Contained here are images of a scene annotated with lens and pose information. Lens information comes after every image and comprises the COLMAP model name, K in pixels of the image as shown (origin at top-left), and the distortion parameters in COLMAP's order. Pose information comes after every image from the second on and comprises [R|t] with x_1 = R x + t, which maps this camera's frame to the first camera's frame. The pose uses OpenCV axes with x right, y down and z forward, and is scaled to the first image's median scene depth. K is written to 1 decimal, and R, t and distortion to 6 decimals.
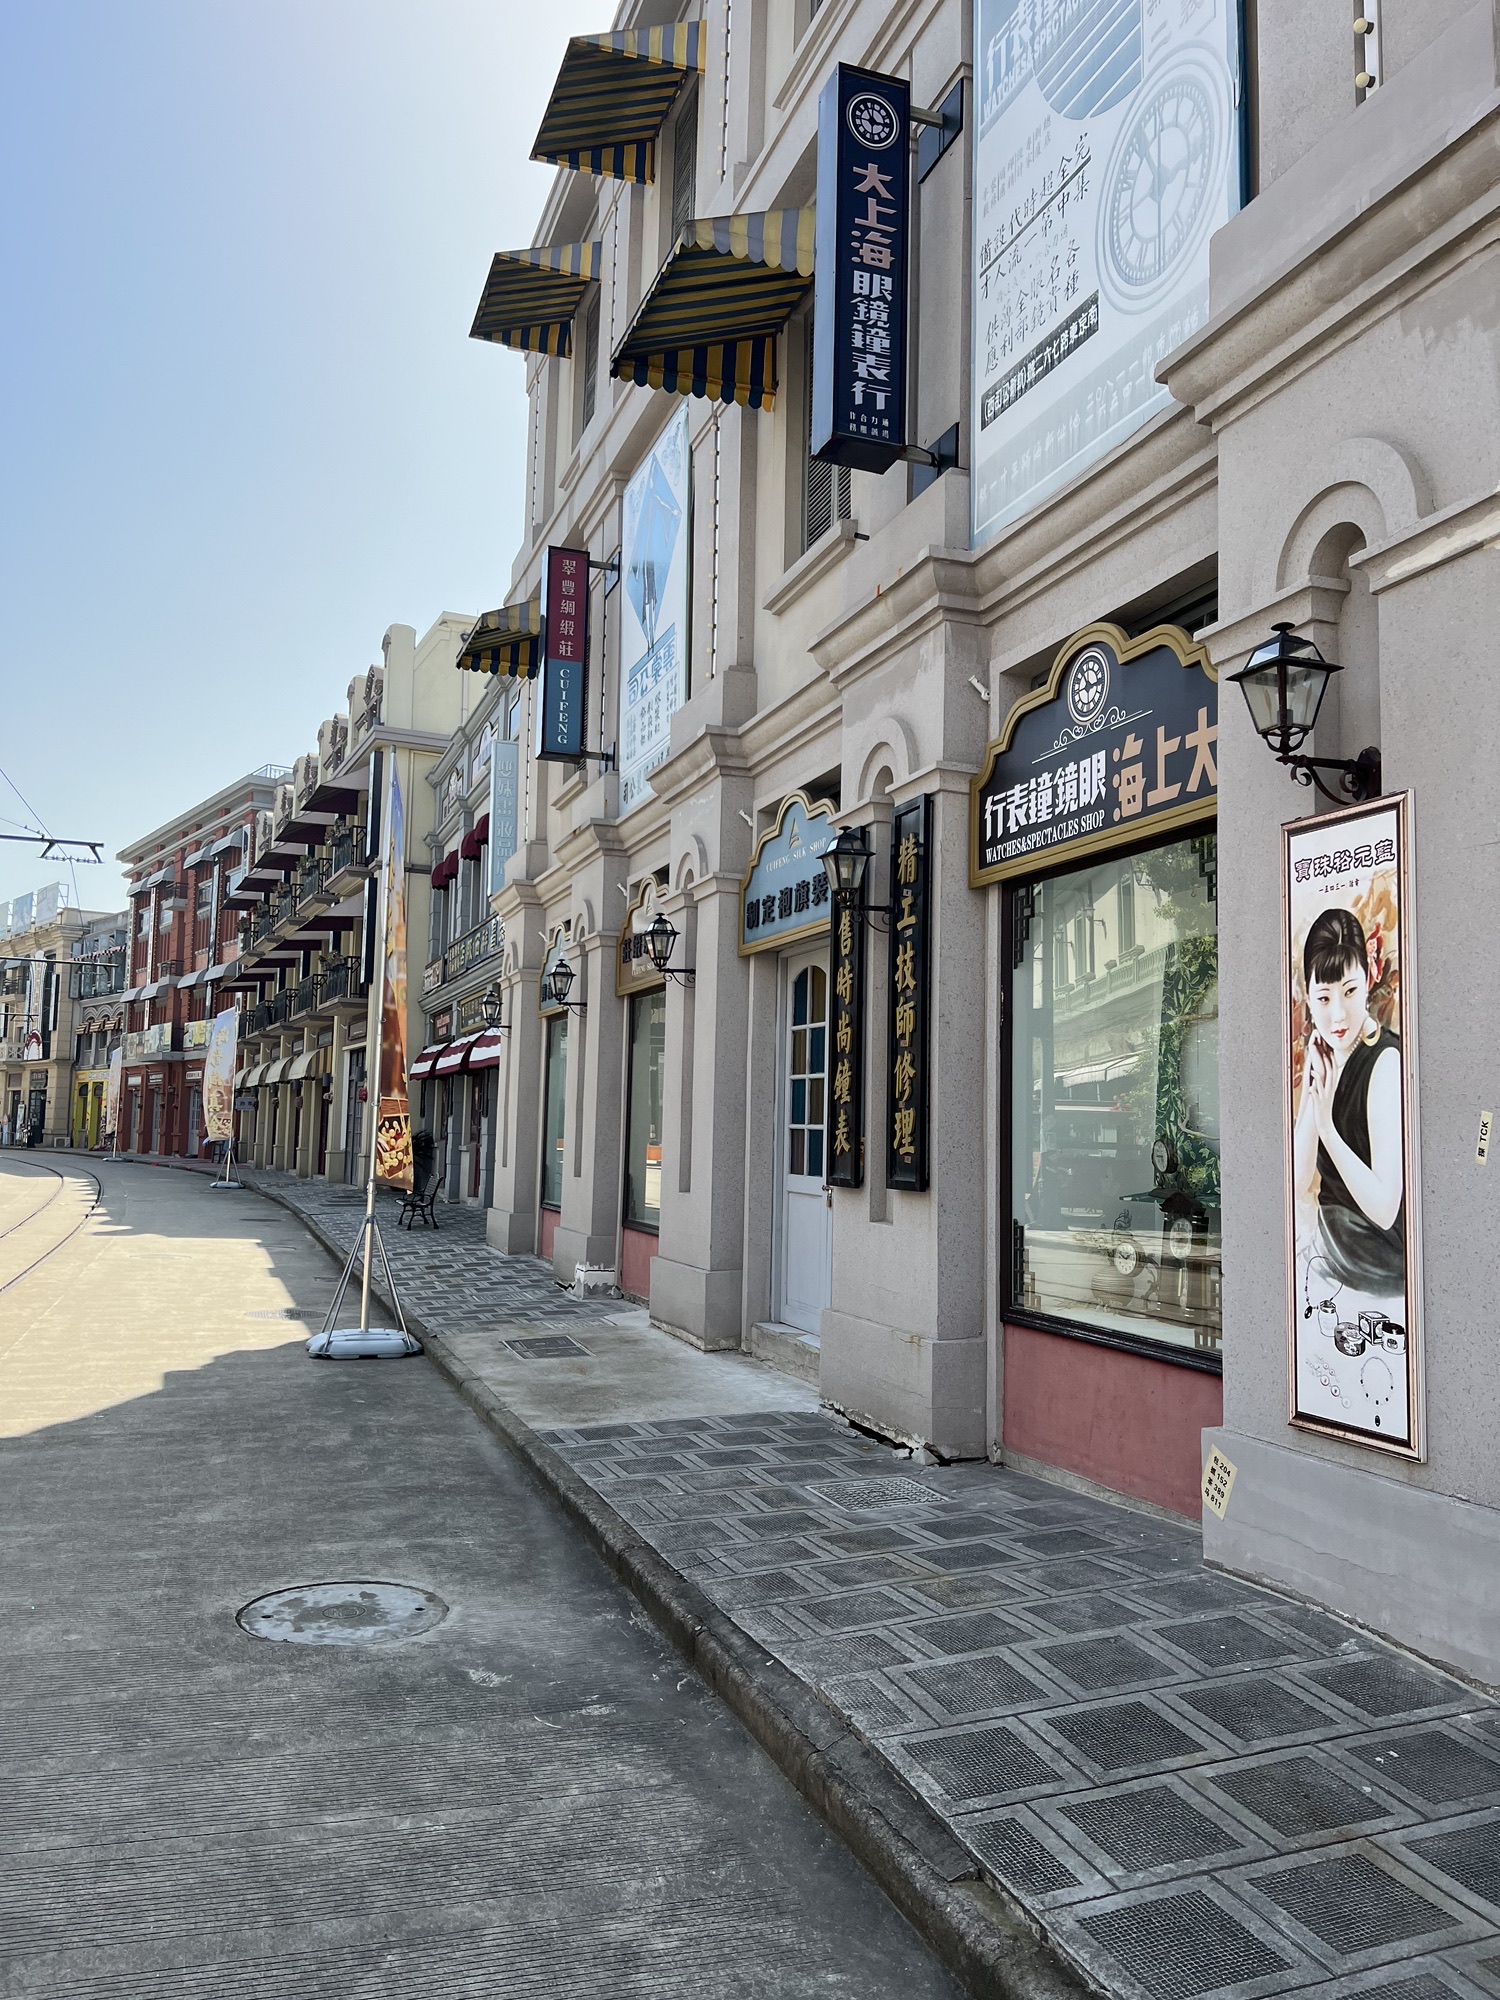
lens RADIAL K [[1498.8, 0, 742.5], [0, 1498.8, 1010.7], [0, 0, 1]] dist [0.134468, -0.297060]
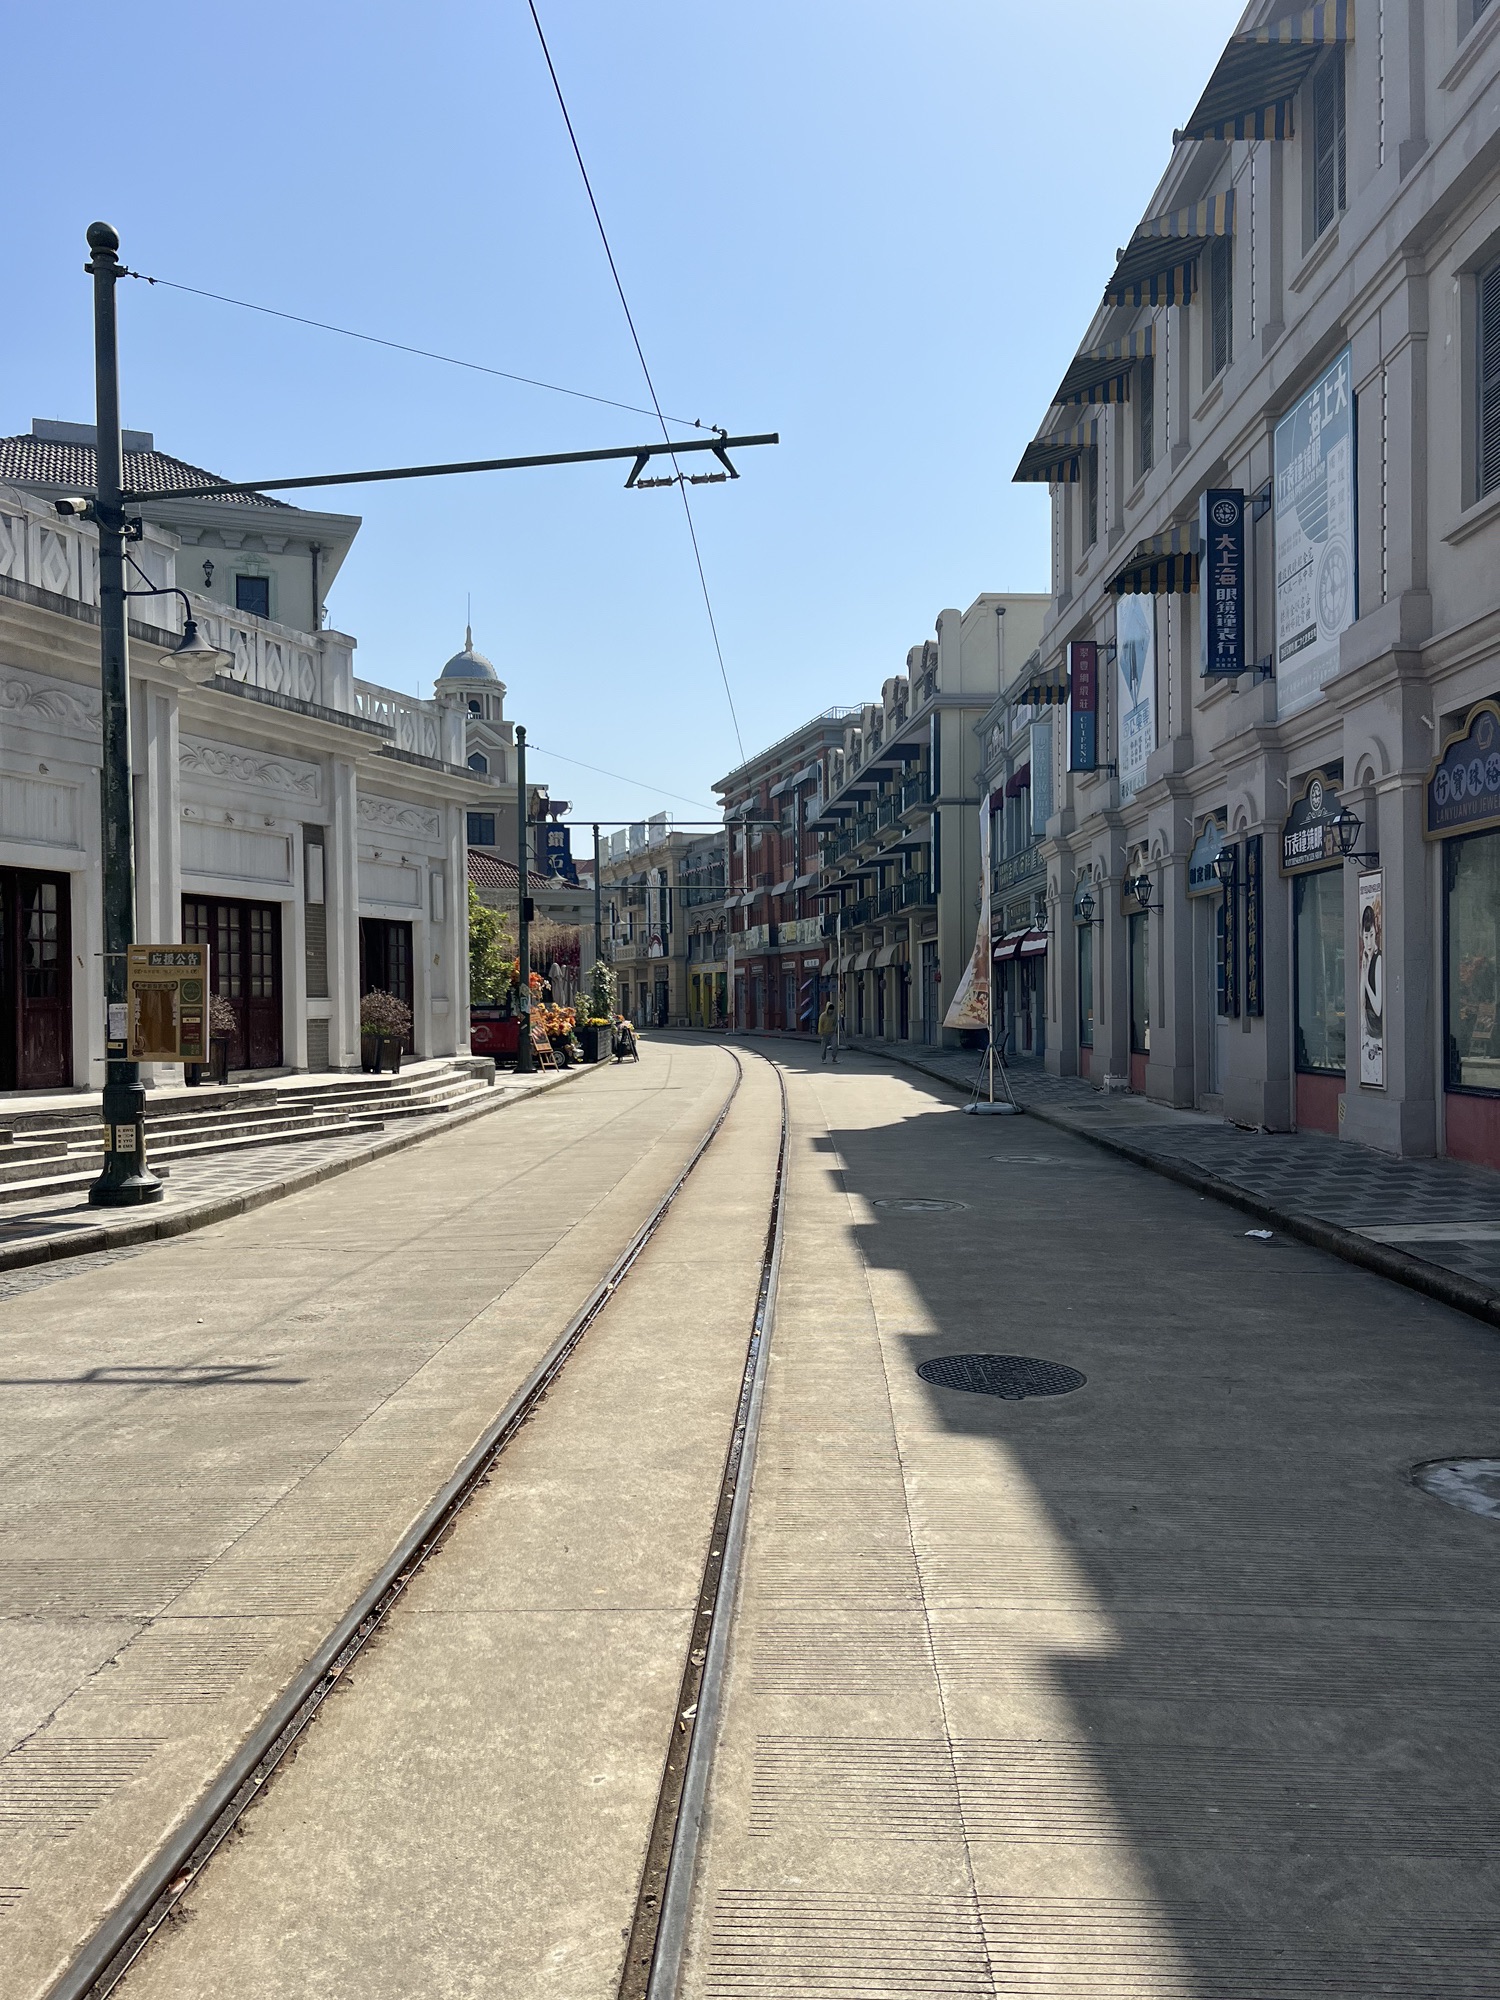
lens RADIAL K [[1498.8, 0, 742.5], [0, 1498.8, 1010.7], [0, 0, 1]] dist [0.134468, -0.297060]
pose [[0.939798, -0.031443, -0.340280, 0.067658], [0.059637, 0.995568, 0.072715, -0.039875], [0.336486, -0.088631, 0.937508, -0.558422]]
